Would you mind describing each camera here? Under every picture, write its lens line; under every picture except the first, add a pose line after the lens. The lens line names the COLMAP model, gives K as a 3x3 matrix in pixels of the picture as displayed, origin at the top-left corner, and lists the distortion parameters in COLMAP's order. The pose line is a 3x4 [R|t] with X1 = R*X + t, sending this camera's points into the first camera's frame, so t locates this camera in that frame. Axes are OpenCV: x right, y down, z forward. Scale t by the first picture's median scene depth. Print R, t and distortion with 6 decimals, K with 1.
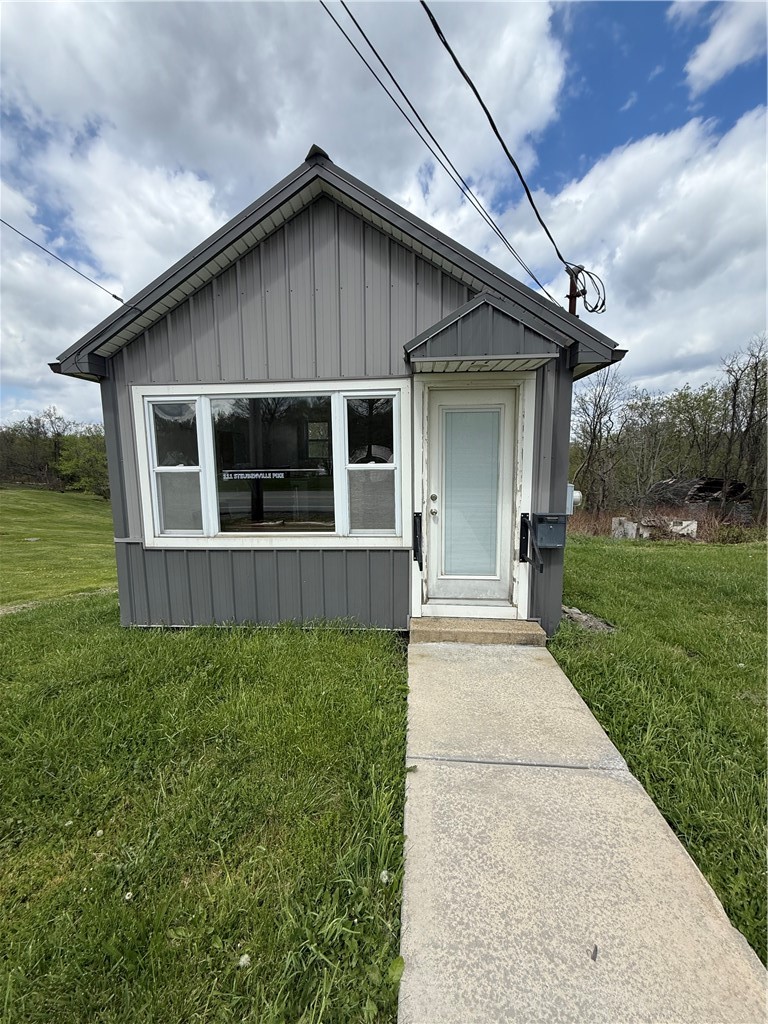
lens RADIAL K [[409.7, 0, 397.3], [0, 409.7, 509.8], [0, 0, 1]] dist [-0.012979, -0.000282]
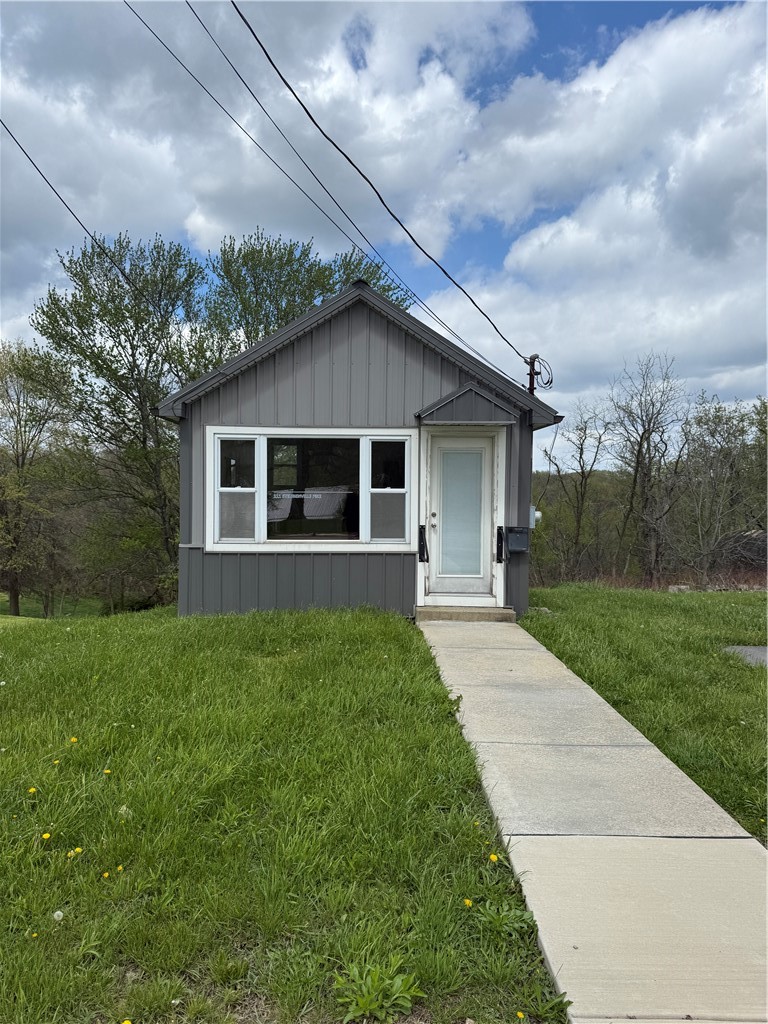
lens RADIAL K [[725.5, 0, 378.0], [0, 725.5, 513.8], [0, 0, 1]] dist [0.019663, -0.008028]
pose [[0.994266, 0.015200, 0.105846, -0.342436], [-0.004699, 0.995100, -0.098760, 0.201962], [-0.106828, 0.097697, 0.989466, -1.324272]]
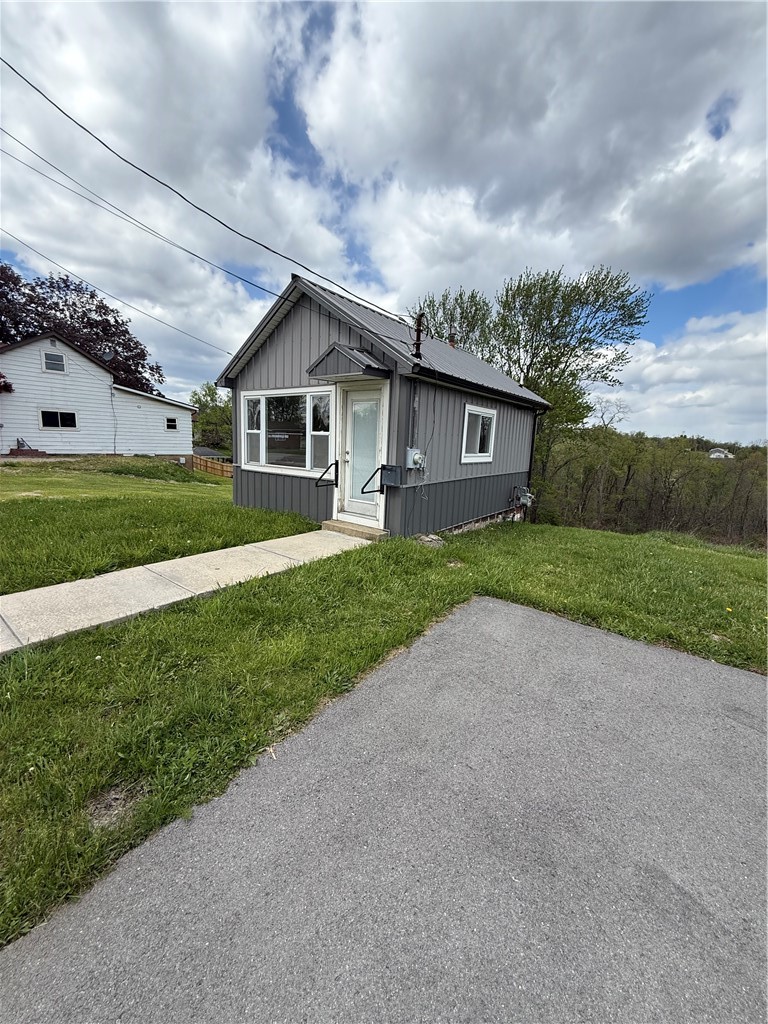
lens RADIAL K [[409.7, 0, 392.1], [0, 409.7, 510.0], [0, 0, 1]] dist [-0.012979, -0.000282]
pose [[0.841655, 0.132741, -0.523446, 1.200079], [-0.123474, 0.990944, 0.052760, 0.097853], [0.525710, 0.020226, 0.850424, -0.385693]]
